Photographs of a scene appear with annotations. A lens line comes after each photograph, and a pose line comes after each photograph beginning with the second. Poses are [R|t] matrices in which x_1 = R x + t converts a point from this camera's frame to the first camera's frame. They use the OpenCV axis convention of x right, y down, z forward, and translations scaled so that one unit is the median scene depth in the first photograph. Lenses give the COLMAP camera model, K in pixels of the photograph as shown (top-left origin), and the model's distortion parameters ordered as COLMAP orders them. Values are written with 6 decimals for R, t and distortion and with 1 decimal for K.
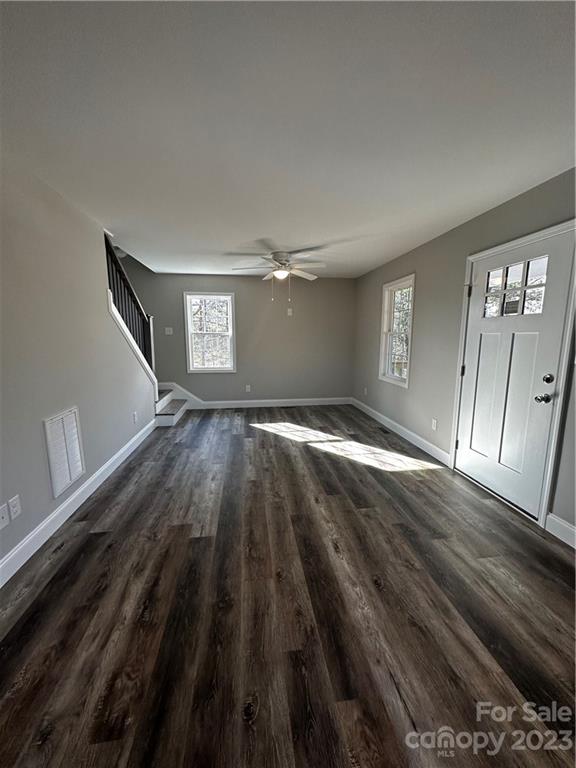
lens RADIAL K [[304.5, 0, 288.0], [0, 304.5, 384.0], [0, 0, 1]] dist [-0.000830, 0.000201]
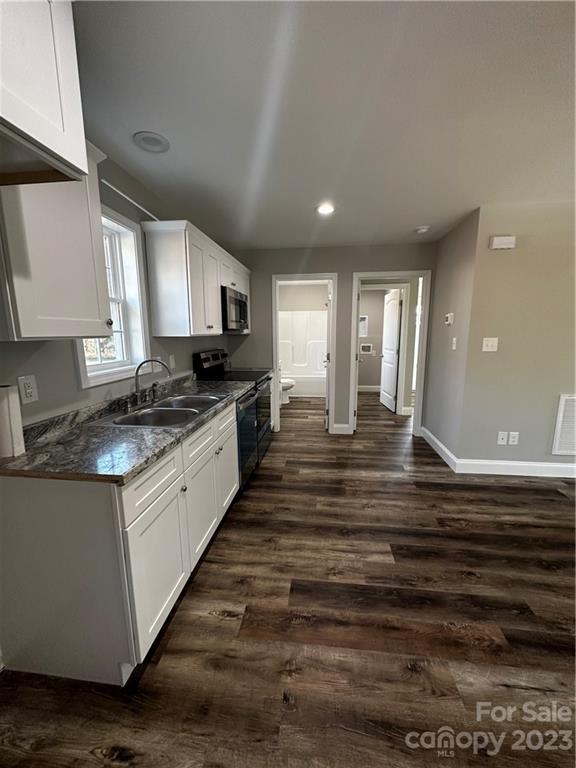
lens RADIAL K [[304.5, 0, 288.0], [0, 304.5, 384.0], [0, 0, 1]] dist [-0.000830, 0.000201]
pose [[-0.254948, 0.168069, -0.952236, 0.562431], [-0.147595, 0.966475, 0.210099, -0.022560], [0.955624, 0.194110, -0.221595, 0.101065]]
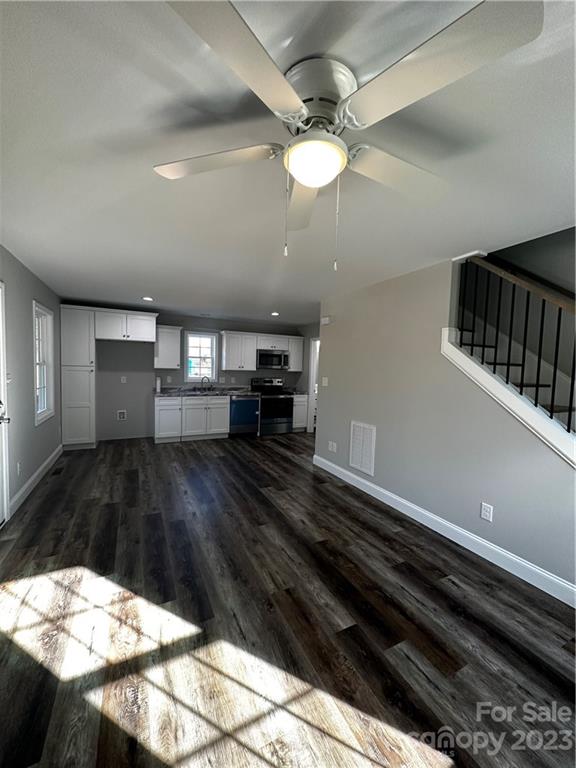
lens RADIAL K [[304.5, 0, 288.0], [0, 304.5, 384.0], [0, 0, 1]] dist [-0.000830, 0.000201]
pose [[-0.945438, -0.008897, -0.325681, 0.123333], [-0.079671, 0.975592, 0.204629, -0.322747], [0.315911, 0.219412, -0.923070, 1.837591]]
